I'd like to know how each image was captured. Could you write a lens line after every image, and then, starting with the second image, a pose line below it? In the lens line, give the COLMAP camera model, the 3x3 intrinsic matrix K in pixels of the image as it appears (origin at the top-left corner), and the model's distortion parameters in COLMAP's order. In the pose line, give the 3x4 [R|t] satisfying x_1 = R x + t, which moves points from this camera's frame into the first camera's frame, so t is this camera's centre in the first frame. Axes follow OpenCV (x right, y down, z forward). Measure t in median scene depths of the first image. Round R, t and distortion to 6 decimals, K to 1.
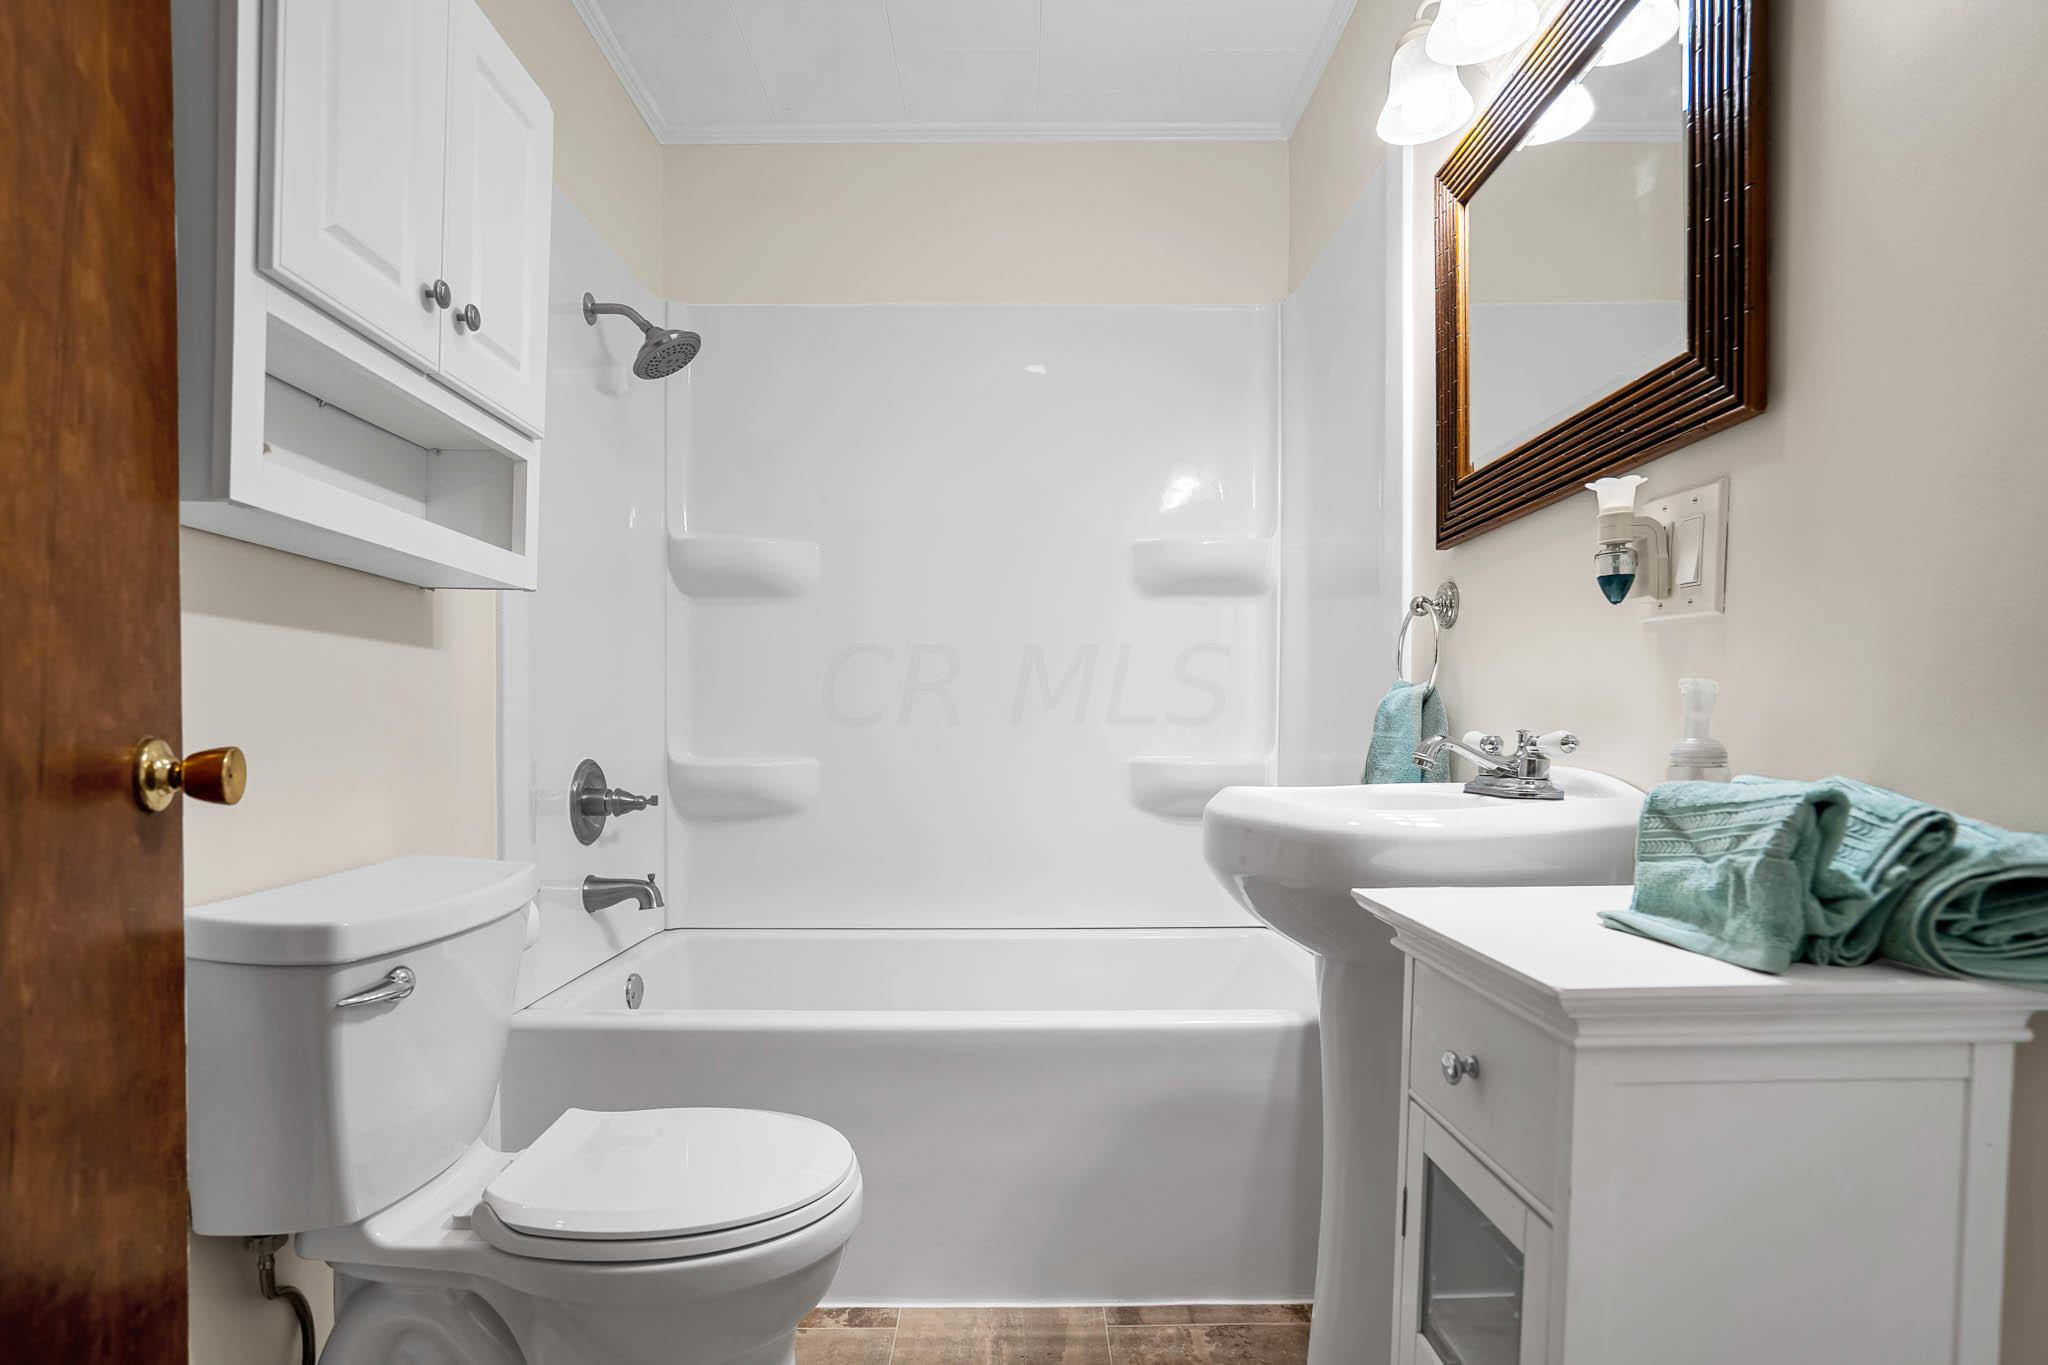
lens RADIAL K [[942.5, 0, 1026.4], [0, 942.5, 741.6], [0, 0, 1]] dist [-0.036461, 0.008302]
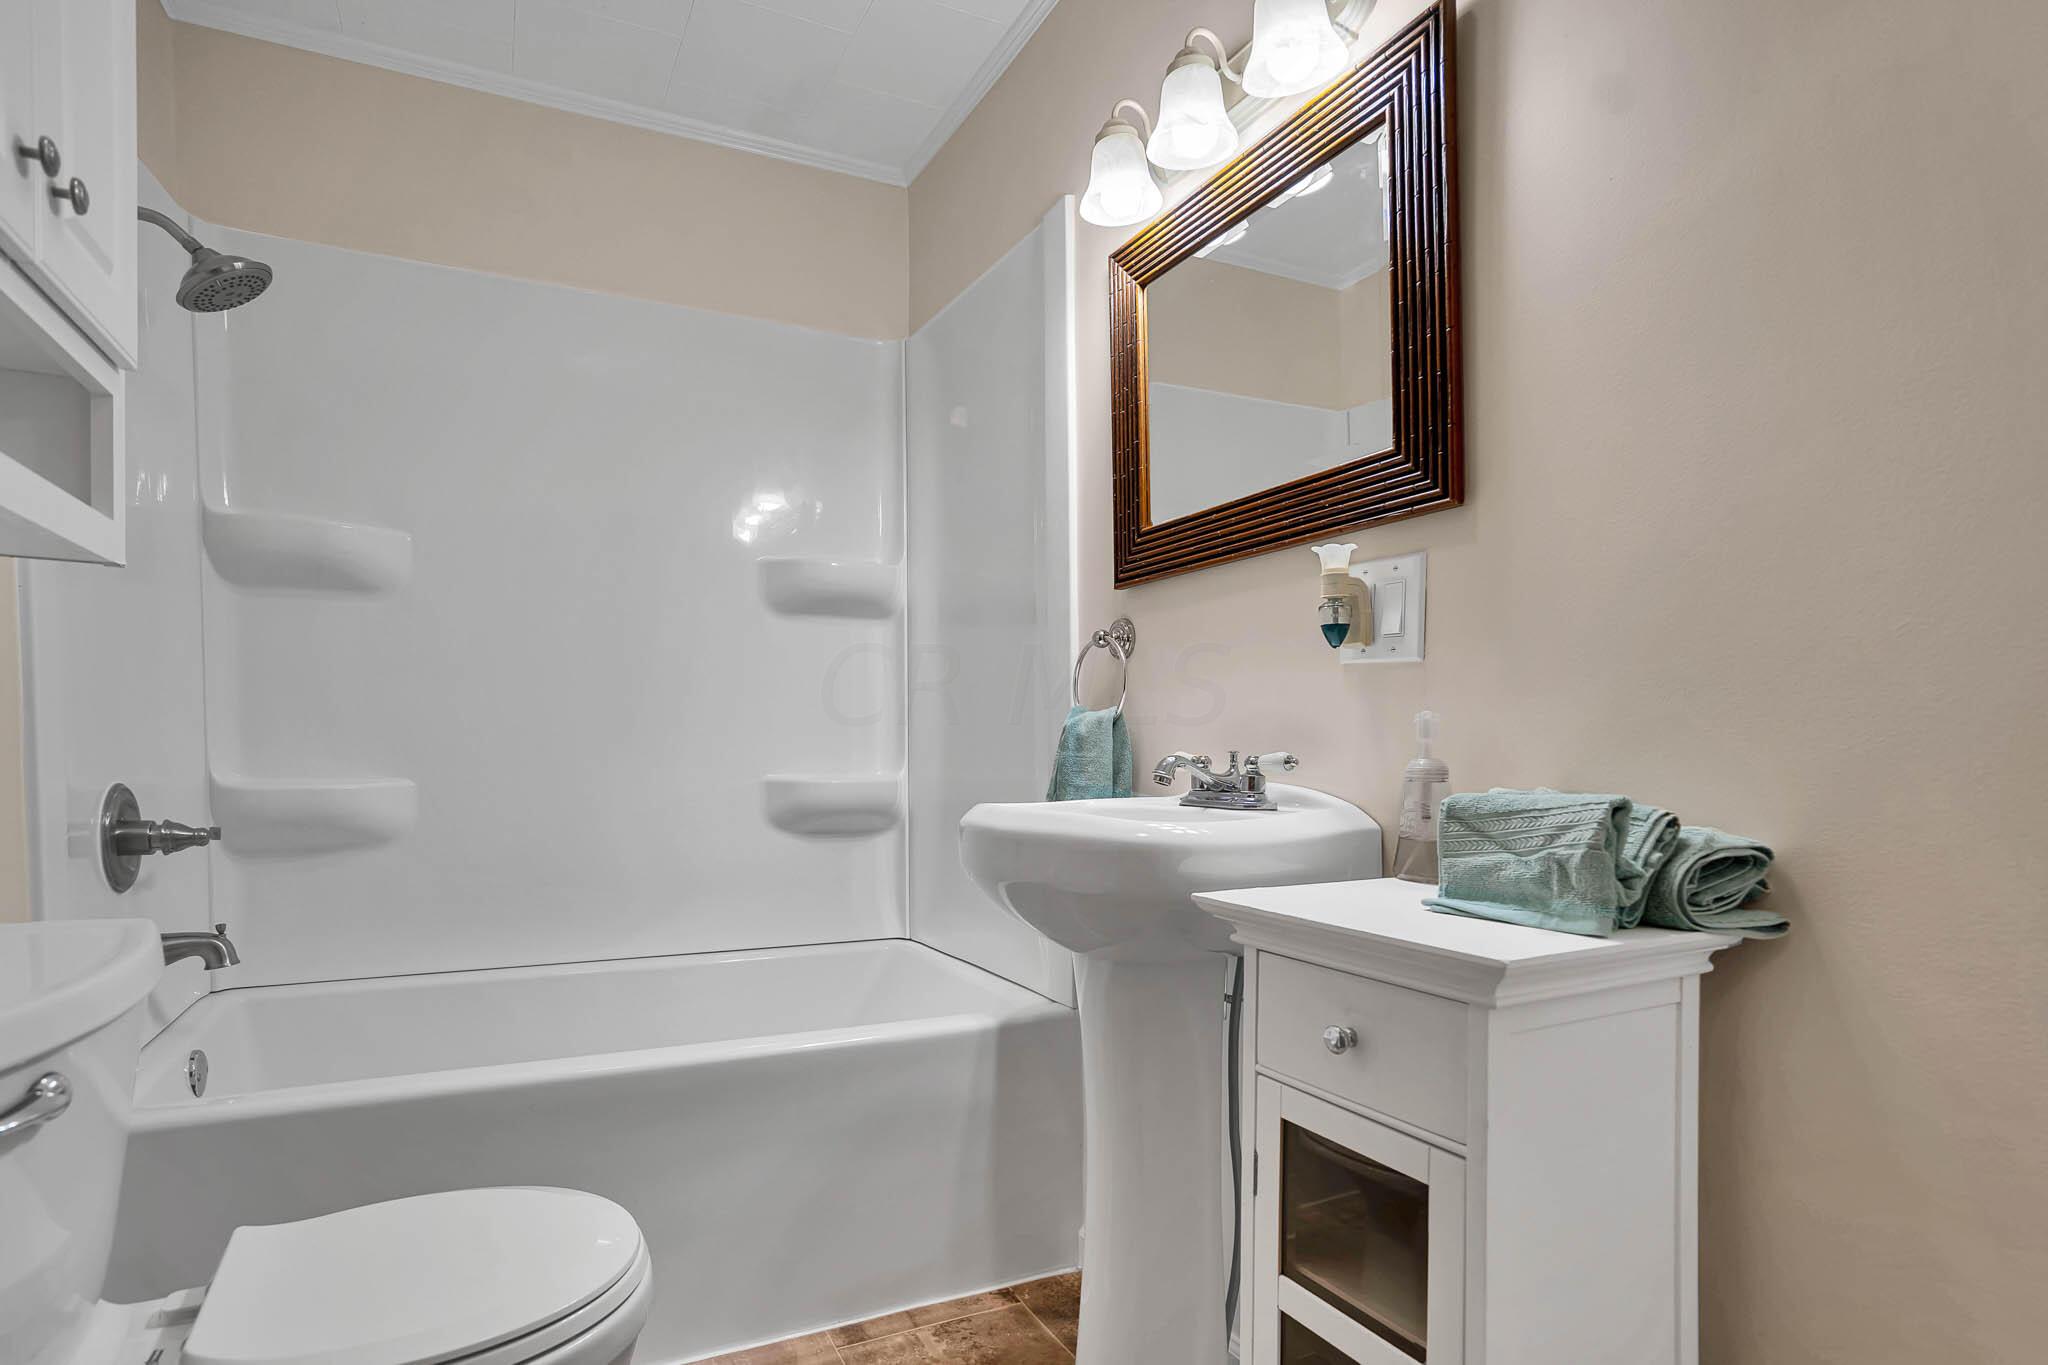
lens RADIAL K [[926.7, 0, 1024.8], [0, 926.7, 754.7], [0, 0, 1]] dist [-0.049859, 0.019079]
pose [[0.923312, 0.000986, 0.384050, -0.185443], [0.001051, 0.999986, -0.005095, -0.002499], [-0.384049, 0.005108, 0.923298, 0.041383]]
